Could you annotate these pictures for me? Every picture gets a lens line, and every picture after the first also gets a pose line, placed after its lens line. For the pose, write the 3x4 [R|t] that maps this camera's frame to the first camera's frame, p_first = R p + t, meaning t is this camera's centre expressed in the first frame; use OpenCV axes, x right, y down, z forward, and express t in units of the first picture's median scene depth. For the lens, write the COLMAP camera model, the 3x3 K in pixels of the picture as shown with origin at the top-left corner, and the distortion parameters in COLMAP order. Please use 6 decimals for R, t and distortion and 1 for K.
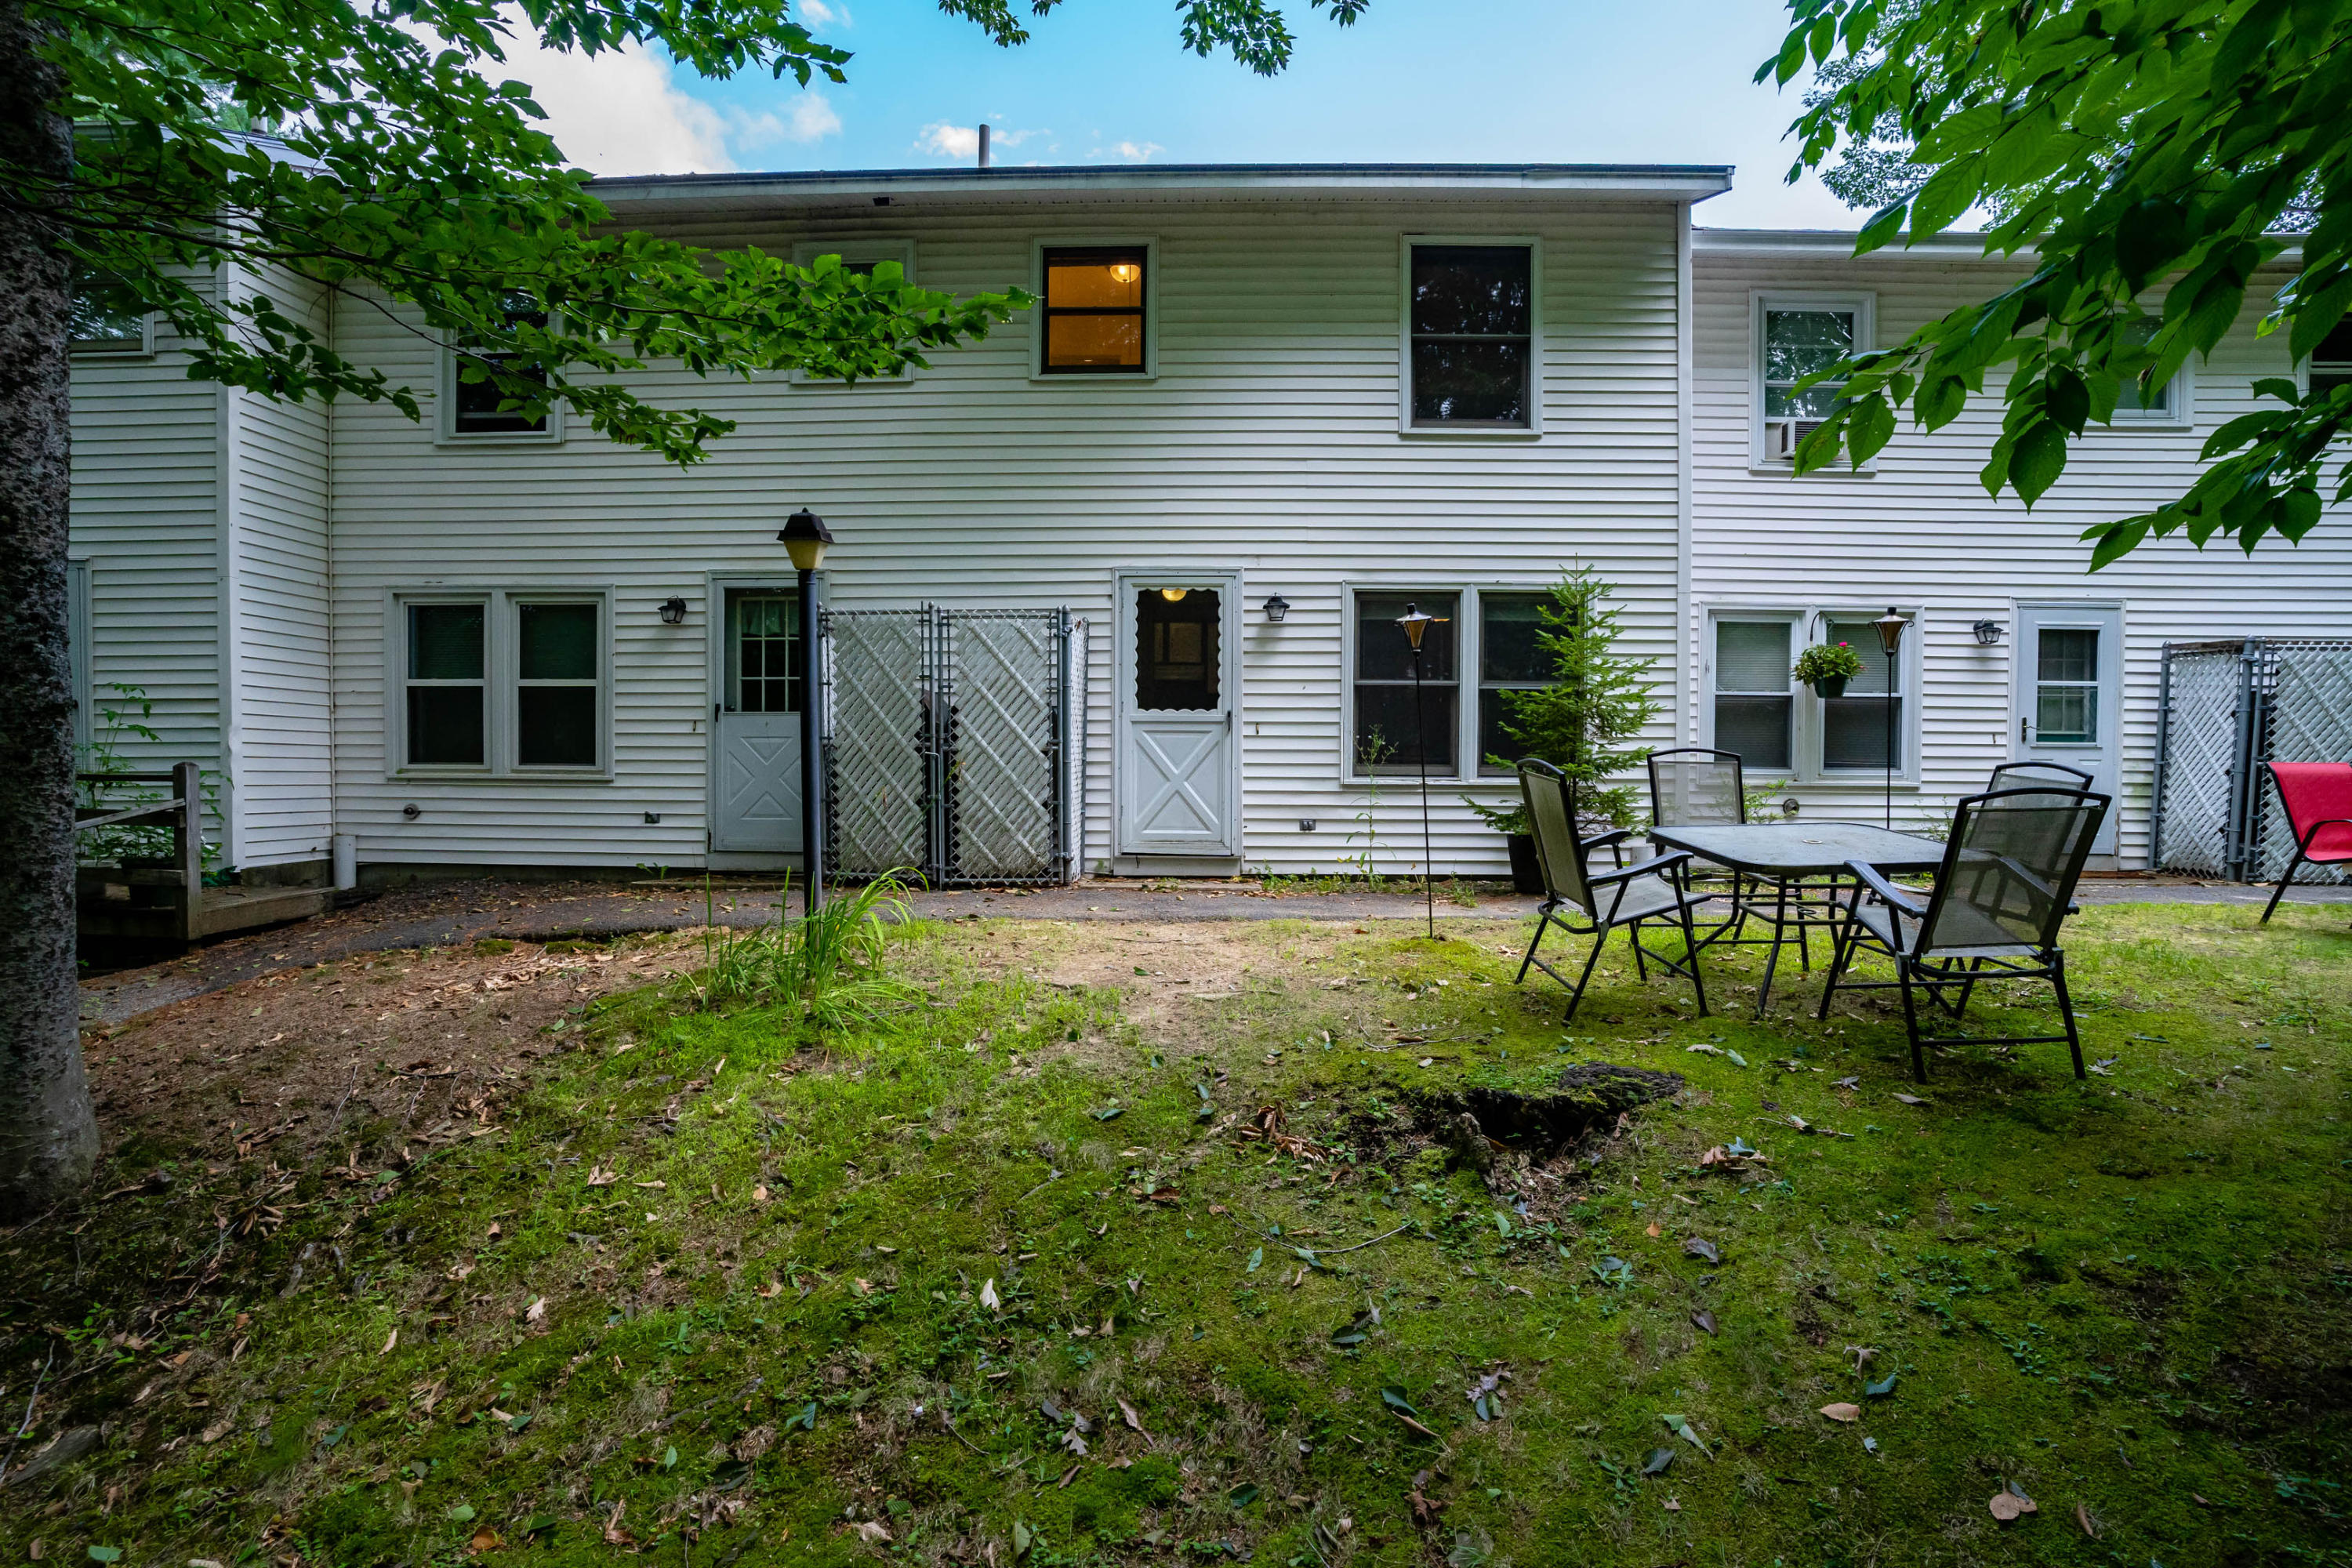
lens RADIAL K [[1157.4, 0, 1171.0], [0, 1157.4, 790.9], [0, 0, 1]] dist [-0.078794, 0.033958]
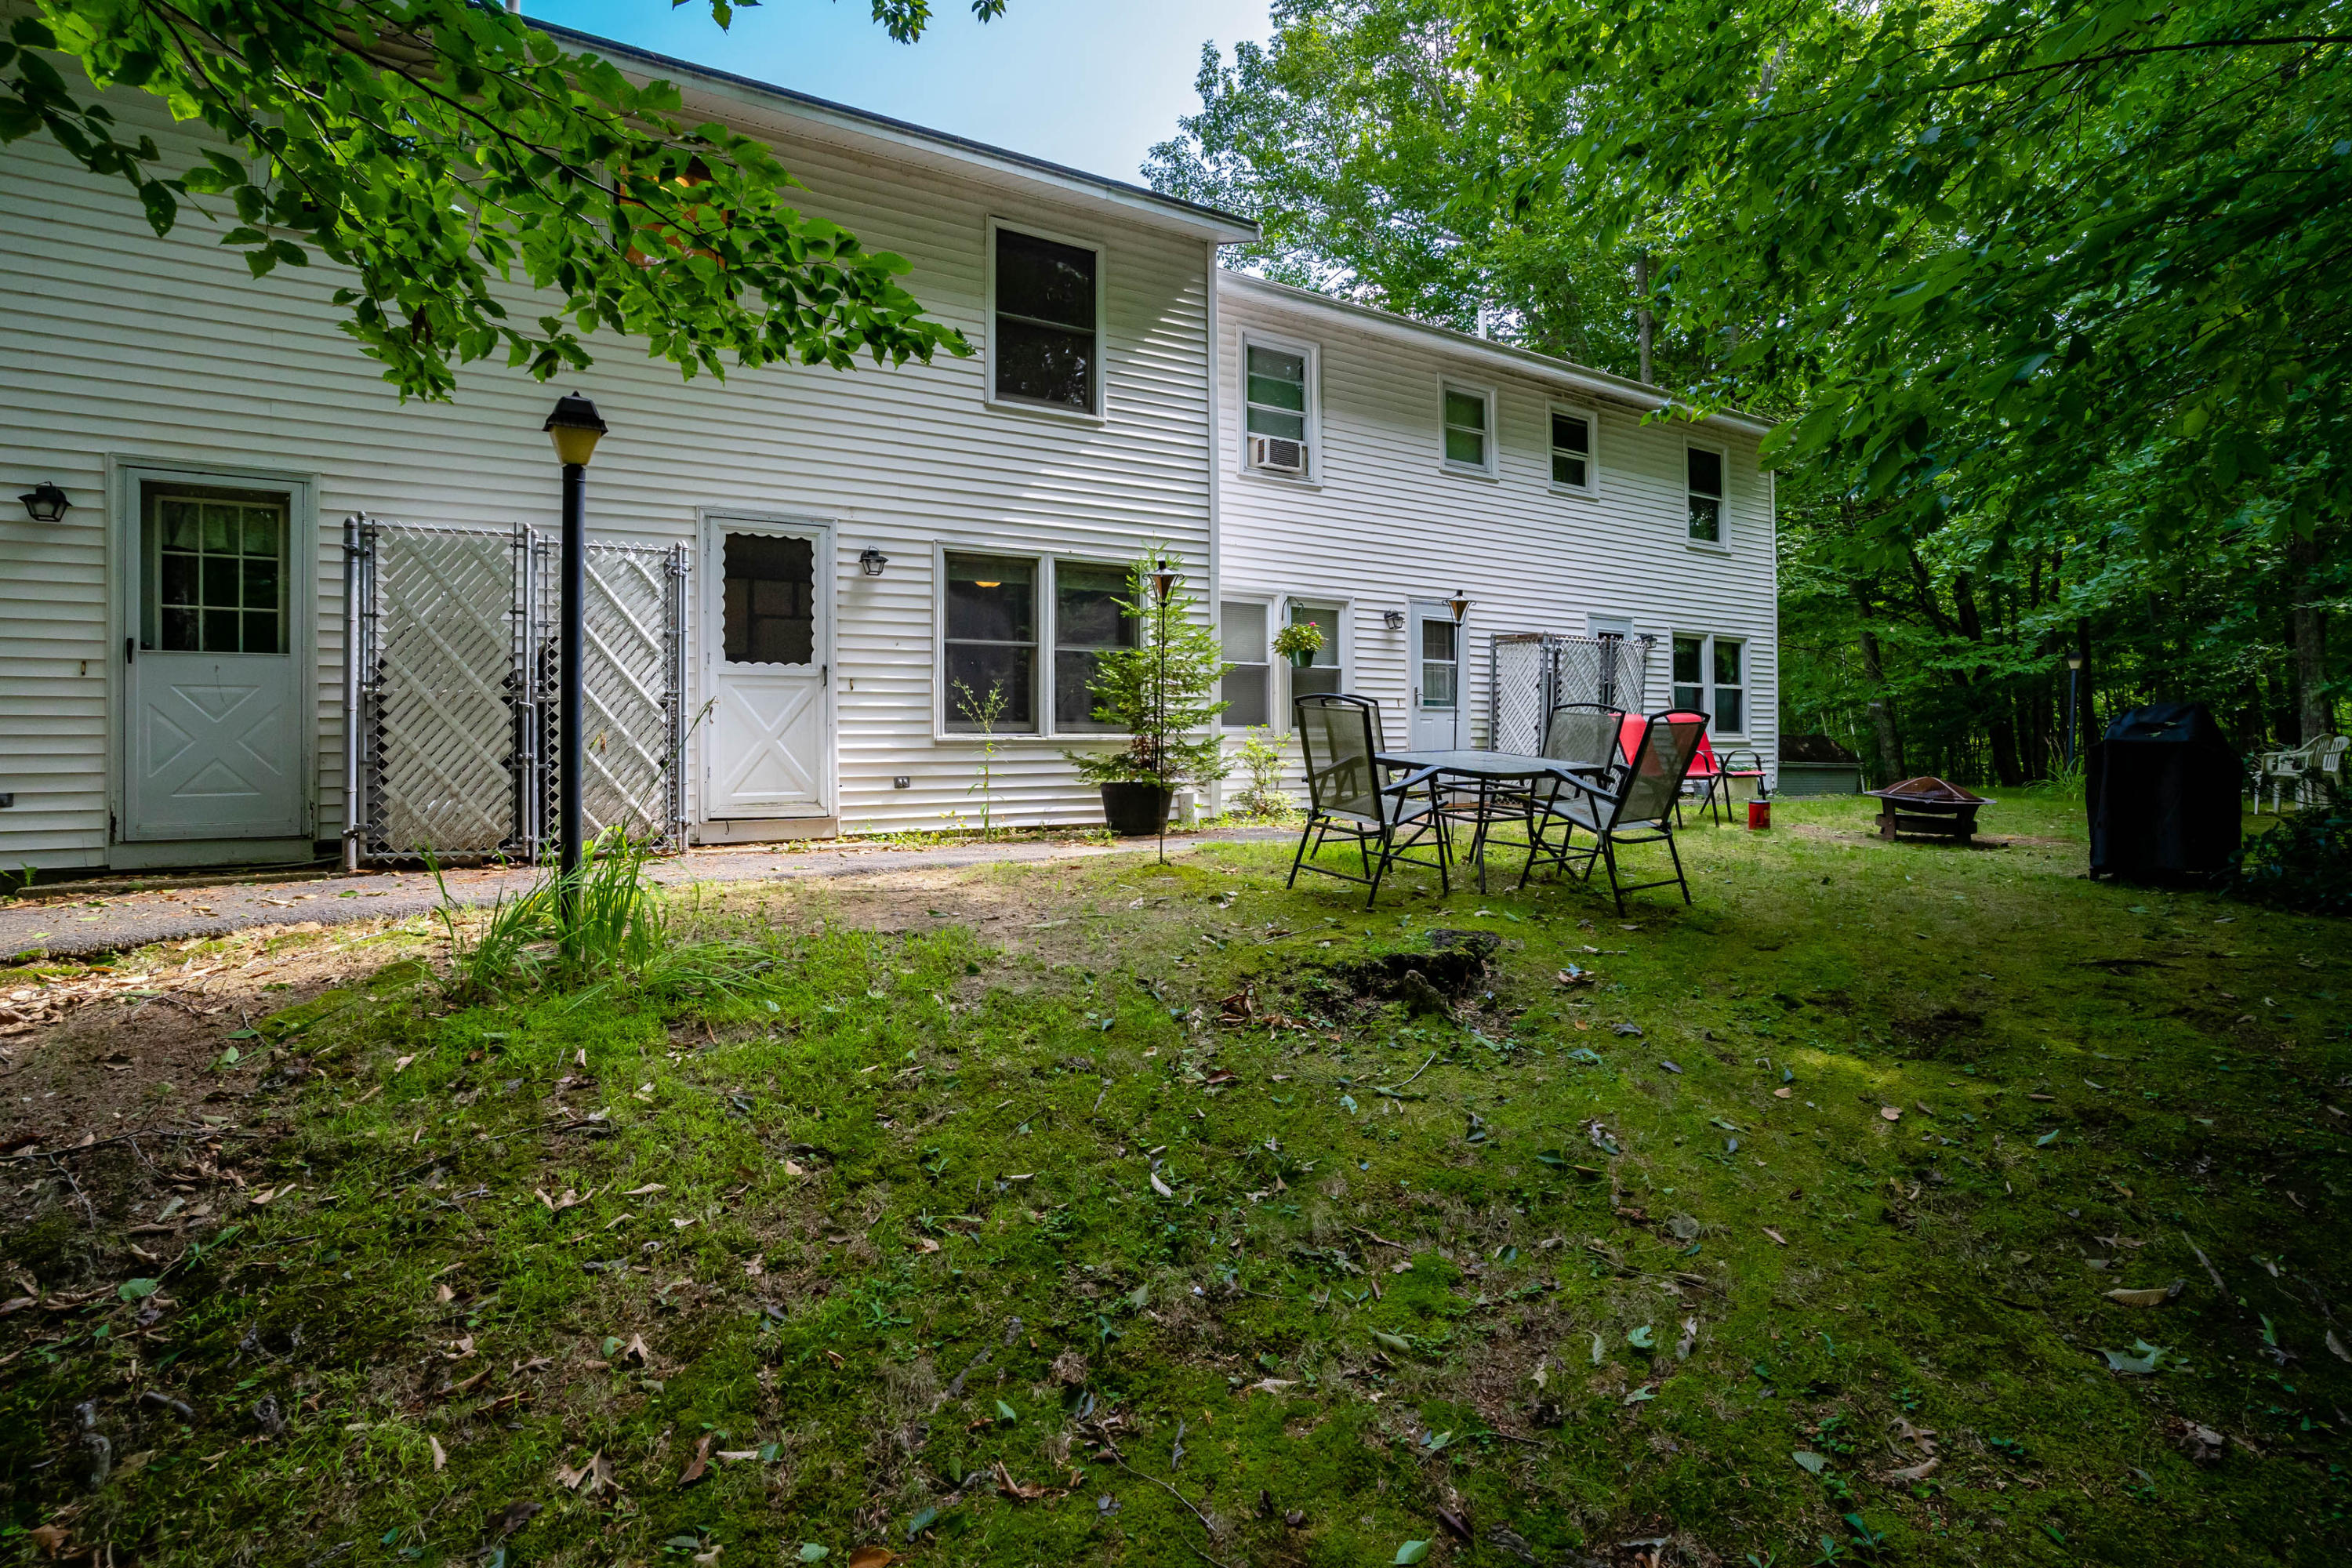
lens RADIAL K [[1172.6, 0, 1171.7], [0, 1172.6, 745.6], [0, 0, 1]] dist [-0.079894, 0.035756]
pose [[0.827403, -0.010352, 0.561514, -0.254625], [0.025352, 0.999499, -0.018930, 0.022644], [-0.561037, 0.029899, 0.827251, 0.041045]]
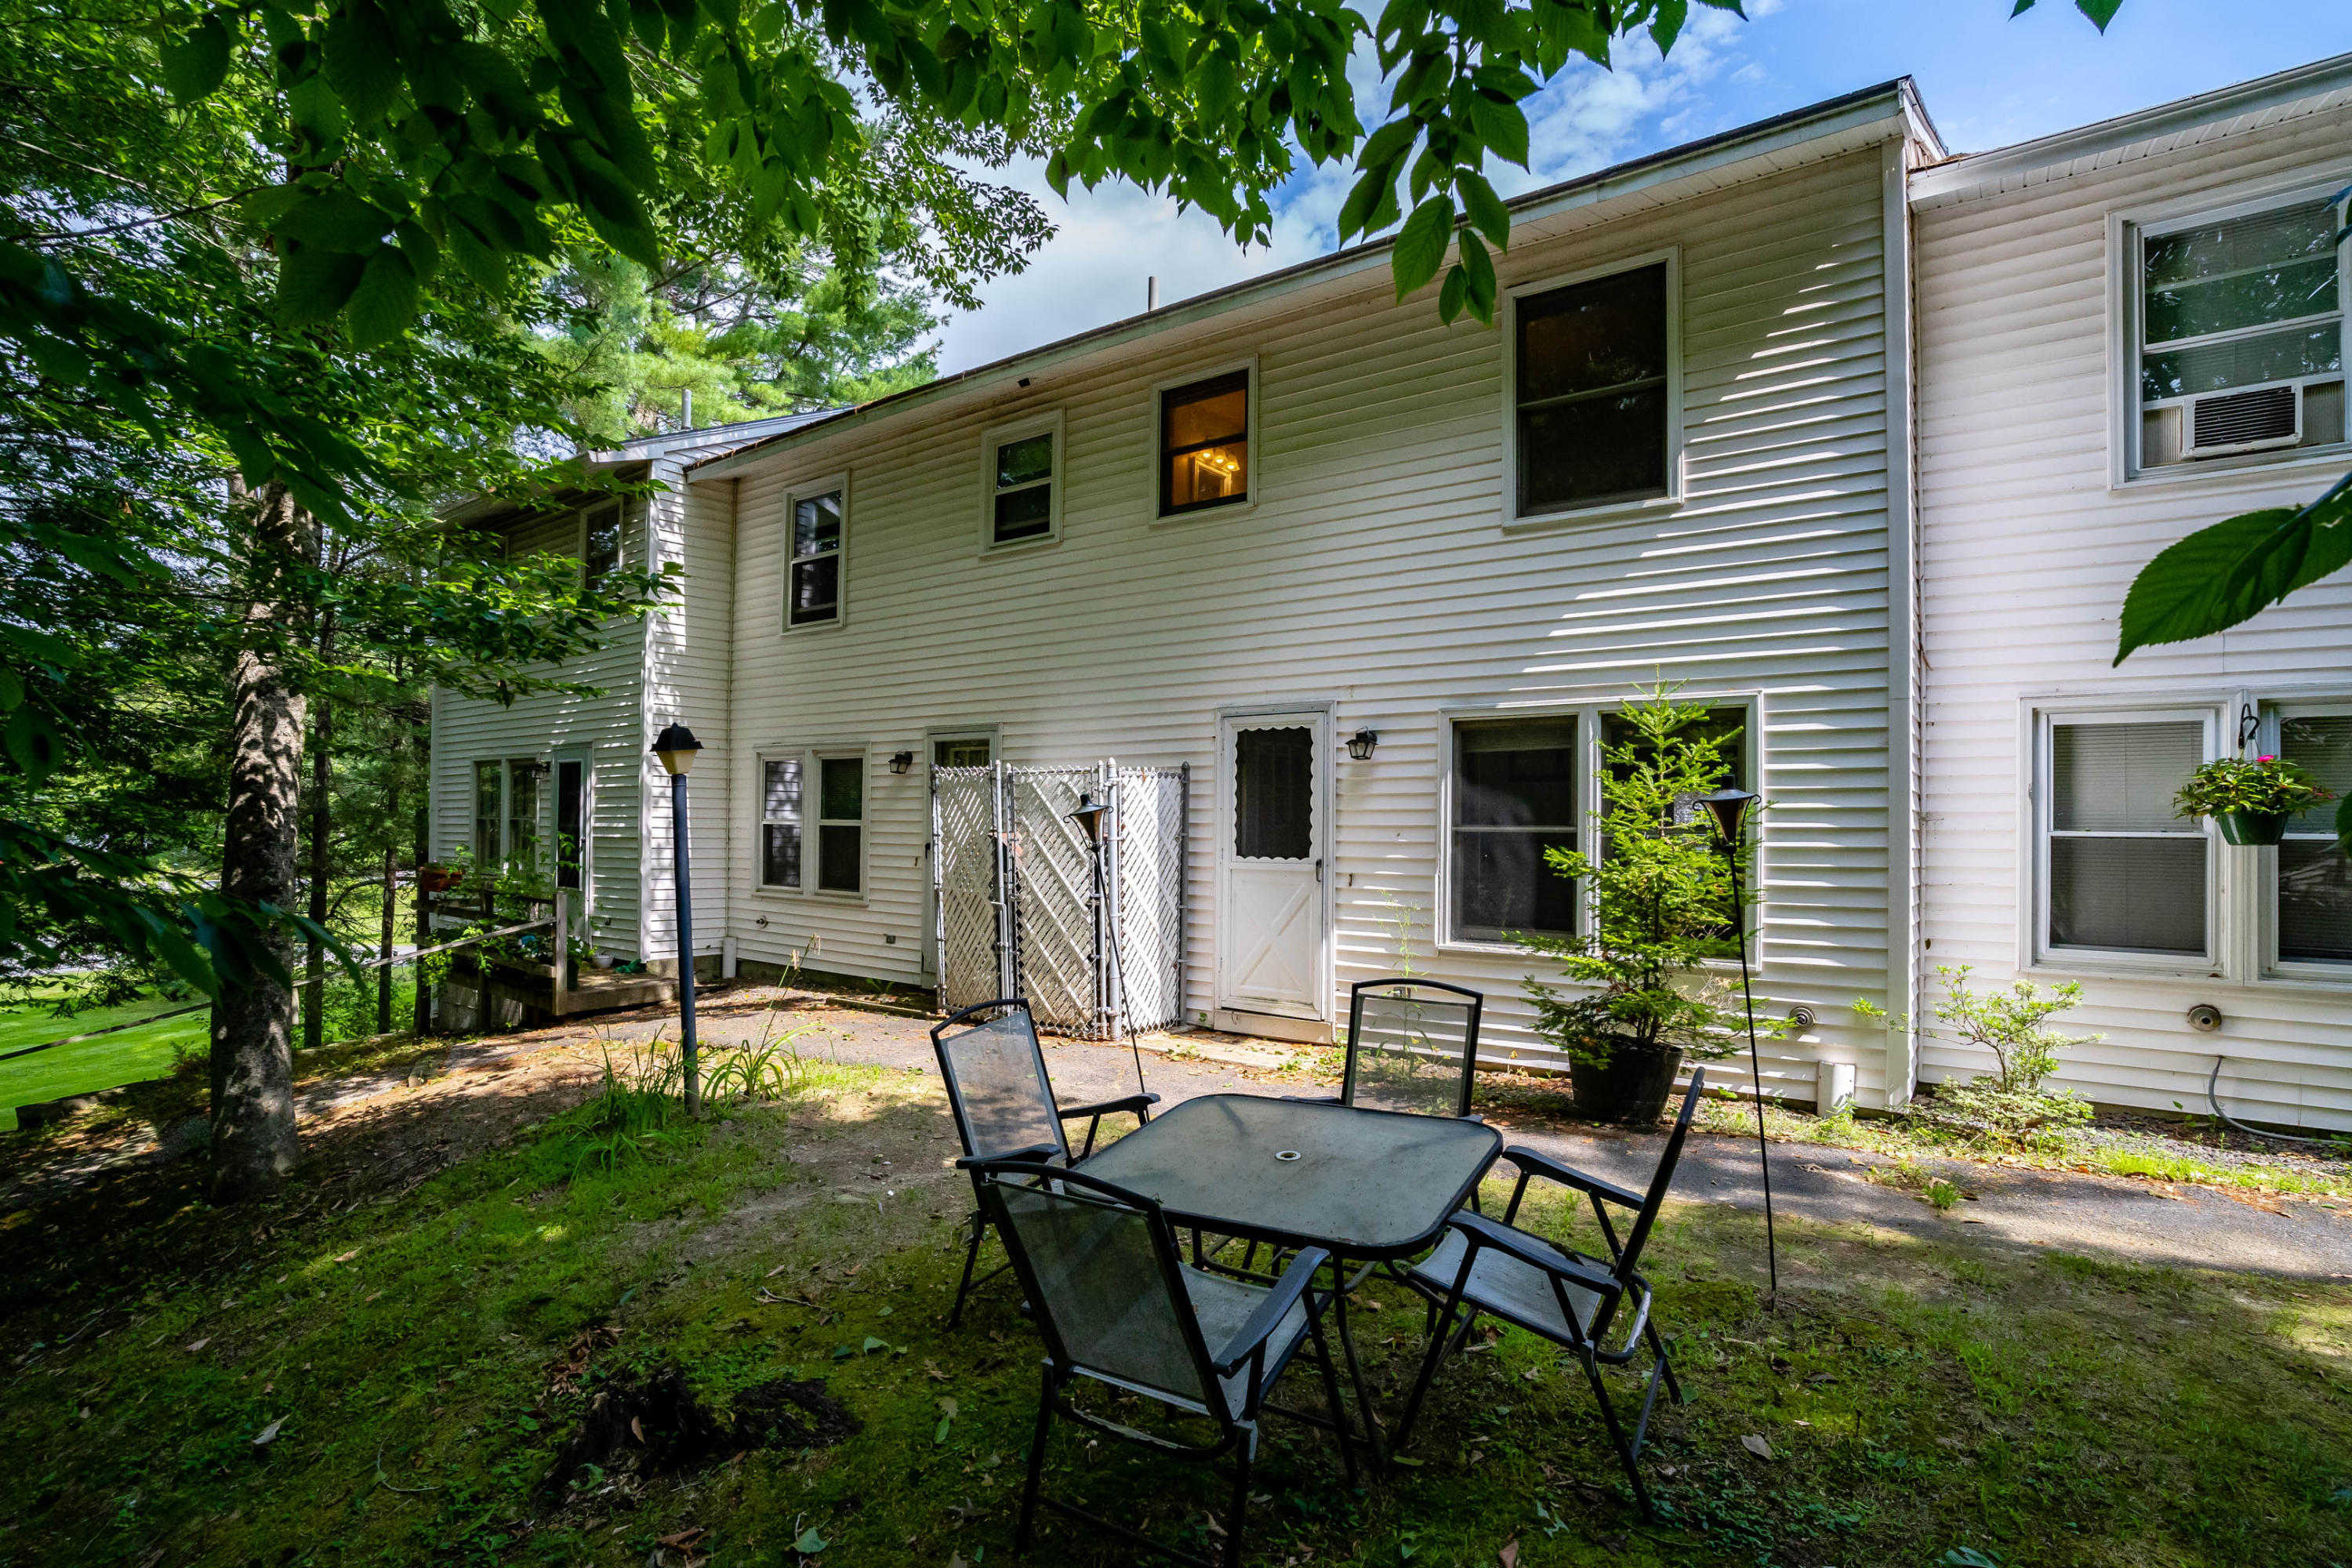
lens RADIAL K [[1186.9, 0, 1210.4], [0, 1186.9, 809.4], [0, 0, 1]] dist [-0.074986, 0.036594]
pose [[0.822578, -0.000855, -0.568652, 0.505475], [-0.018379, 0.999436, -0.028088, -0.081628], [0.568355, 0.033556, 0.822099, 0.191528]]
